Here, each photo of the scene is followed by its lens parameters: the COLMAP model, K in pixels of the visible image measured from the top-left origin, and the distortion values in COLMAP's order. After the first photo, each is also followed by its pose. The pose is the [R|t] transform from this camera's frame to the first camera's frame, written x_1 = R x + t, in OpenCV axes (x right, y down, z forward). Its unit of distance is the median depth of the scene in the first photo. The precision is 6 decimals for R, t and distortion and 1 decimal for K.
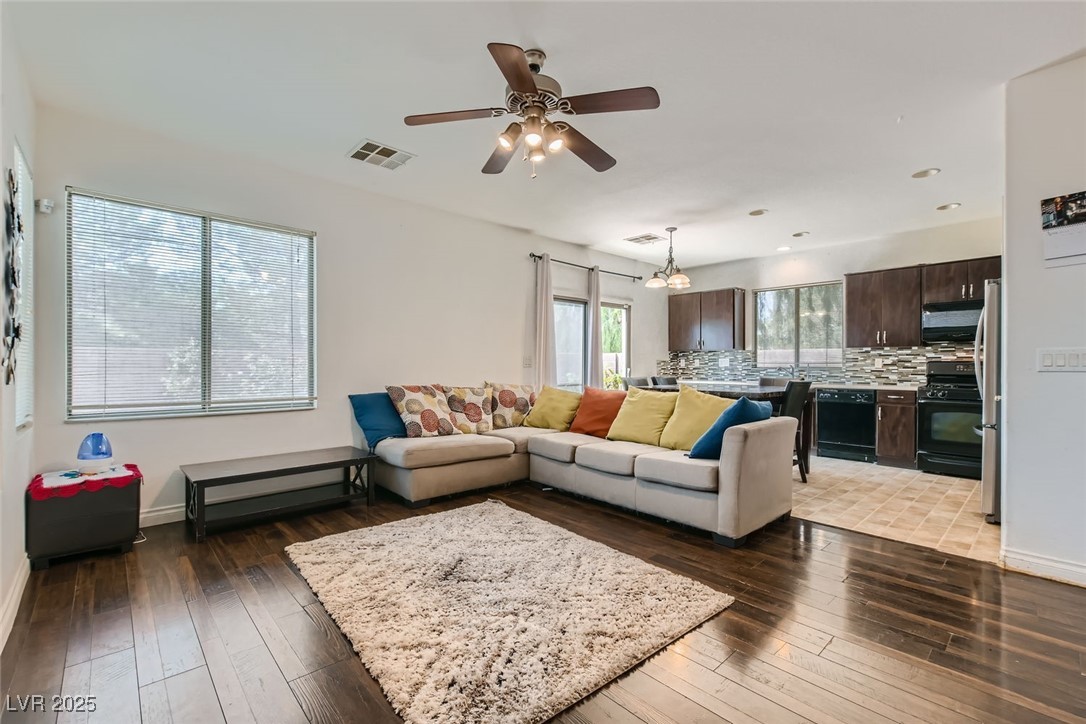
lens RADIAL K [[474.7, 0, 547.7], [0, 474.7, 361.9], [0, 0, 1]] dist [0.006101, -0.001395]
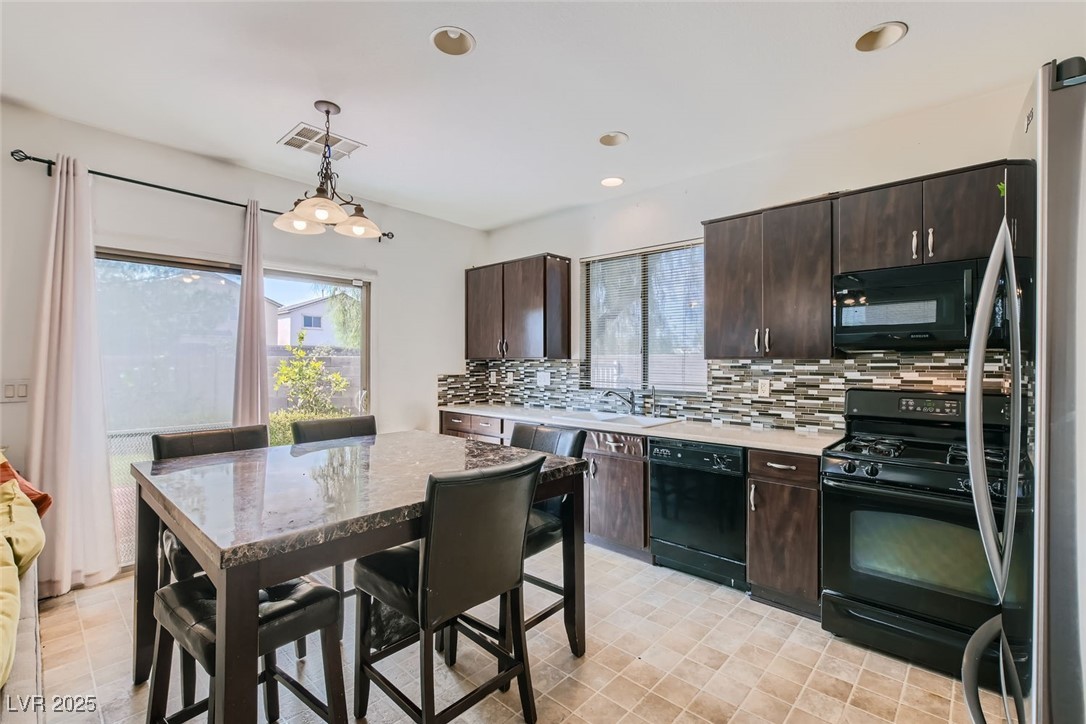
lens RADIAL K [[474.7, 0, 542.2], [0, 474.7, 355.5], [0, 0, 1]] dist [0.006101, -0.001395]
pose [[0.997362, 0.003215, 0.072521, 0.424722], [-0.002392, 0.999932, -0.011431, -0.028710], [-0.072552, 0.011227, 0.997301, 0.502910]]
